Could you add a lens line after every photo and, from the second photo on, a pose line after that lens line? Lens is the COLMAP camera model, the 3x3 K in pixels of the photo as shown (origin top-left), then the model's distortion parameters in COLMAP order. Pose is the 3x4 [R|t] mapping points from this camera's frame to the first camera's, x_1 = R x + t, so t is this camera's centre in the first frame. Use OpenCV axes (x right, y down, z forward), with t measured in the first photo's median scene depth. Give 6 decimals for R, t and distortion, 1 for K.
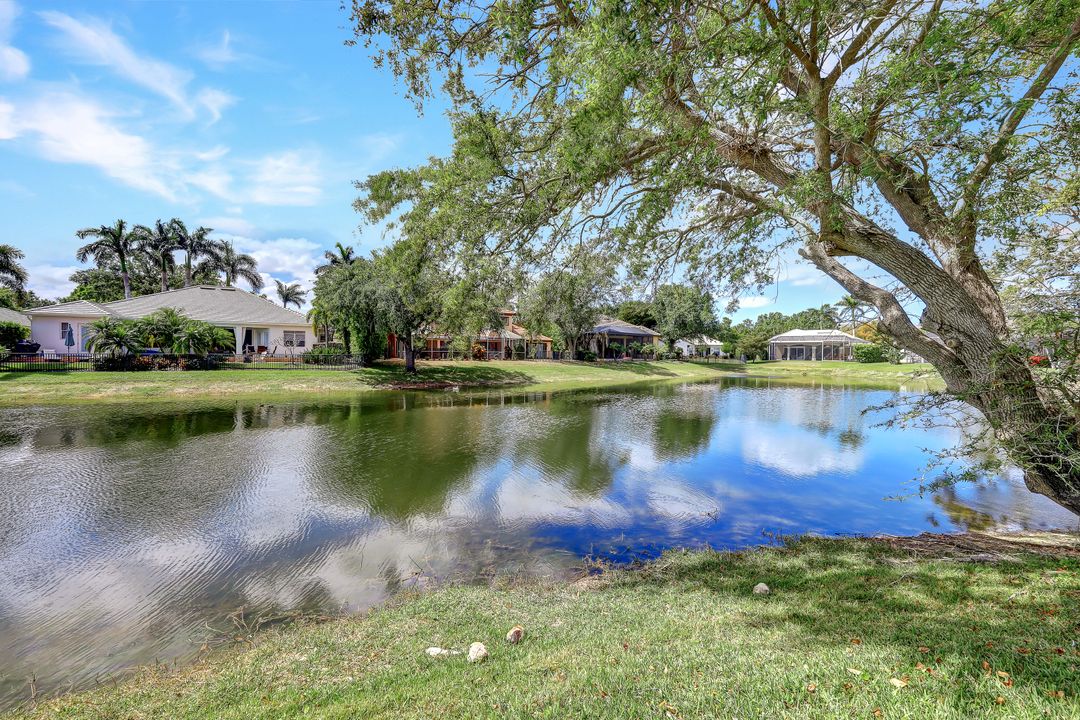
lens RADIAL K [[434.4, 0, 541.0], [0, 434.4, 358.9], [0, 0, 1]] dist [-0.000445, 0.000604]
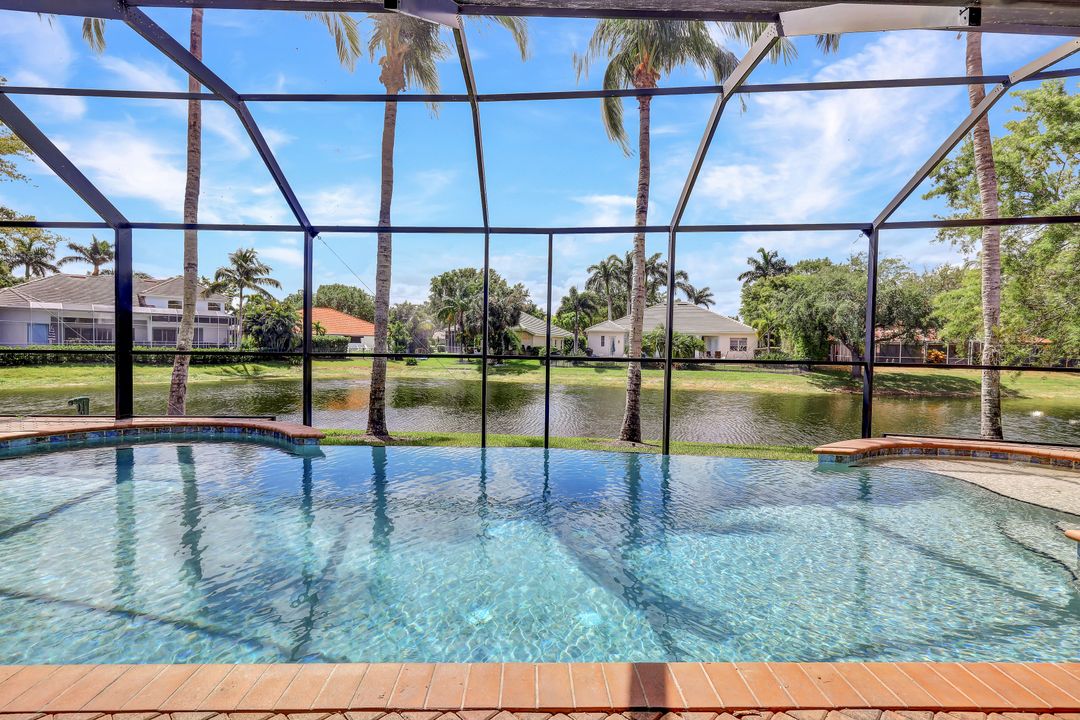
lens RADIAL K [[507.6, 0, 542.8], [0, 507.6, 351.7], [0, 0, 1]] dist [-0.000284, 0.000307]
pose [[0.722398, 0.009878, -0.691407, -0.006306], [-0.015880, 0.999871, -0.002306, -0.015345], [0.691295, 0.012645, 0.722462, -0.338395]]
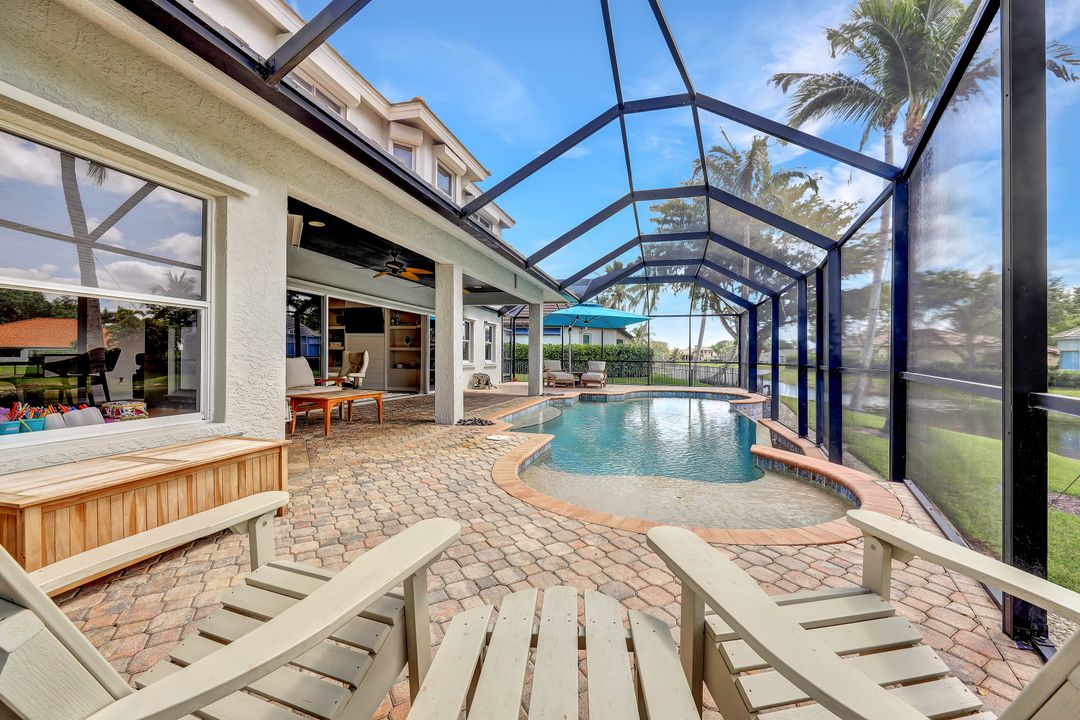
lens RADIAL K [[434.4, 0, 551.3], [0, 434.4, 355.6], [0, 0, 1]] dist [-0.000445, 0.000604]
pose [[-0.856647, -0.021567, -0.515452, 0.066764], [-0.030135, 0.999512, 0.008262, -0.016735], [0.515023, 0.022611, -0.856878, -0.127907]]
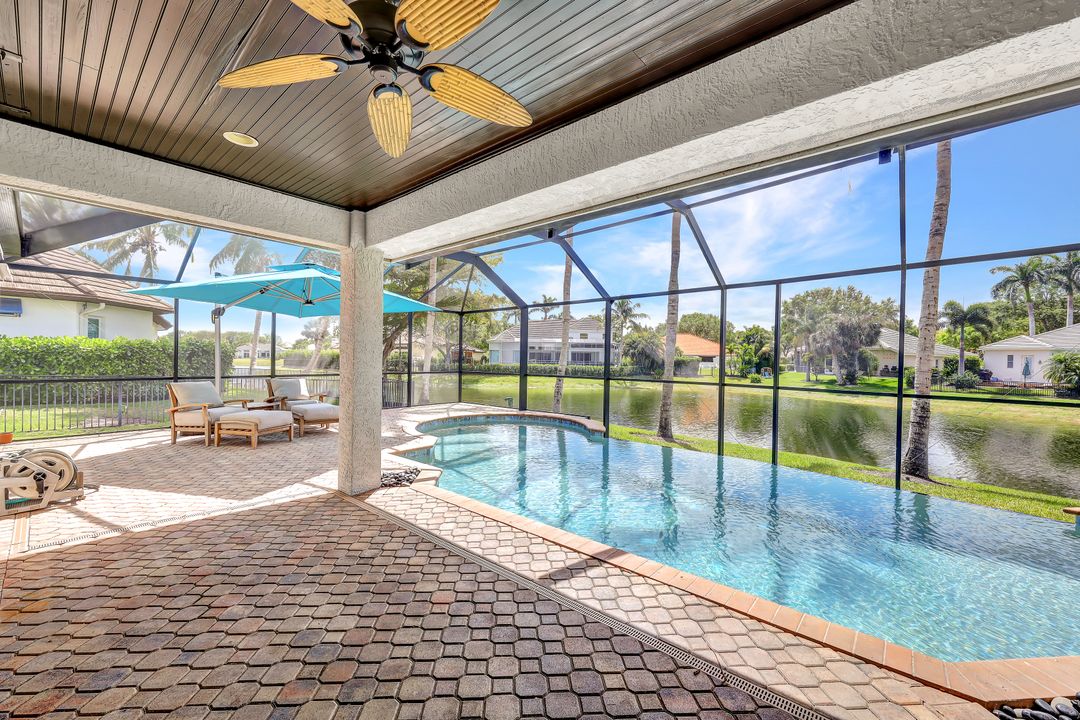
lens RADIAL K [[434.4, 0, 540.0], [0, 434.4, 356.9], [0, 0, 1]] dist [-0.000445, 0.000604]
pose [[0.063590, -0.010239, -0.997924, 0.044143], [-0.026626, 0.999574, -0.011952, -0.021098], [0.997621, 0.027331, 0.063290, -0.320628]]
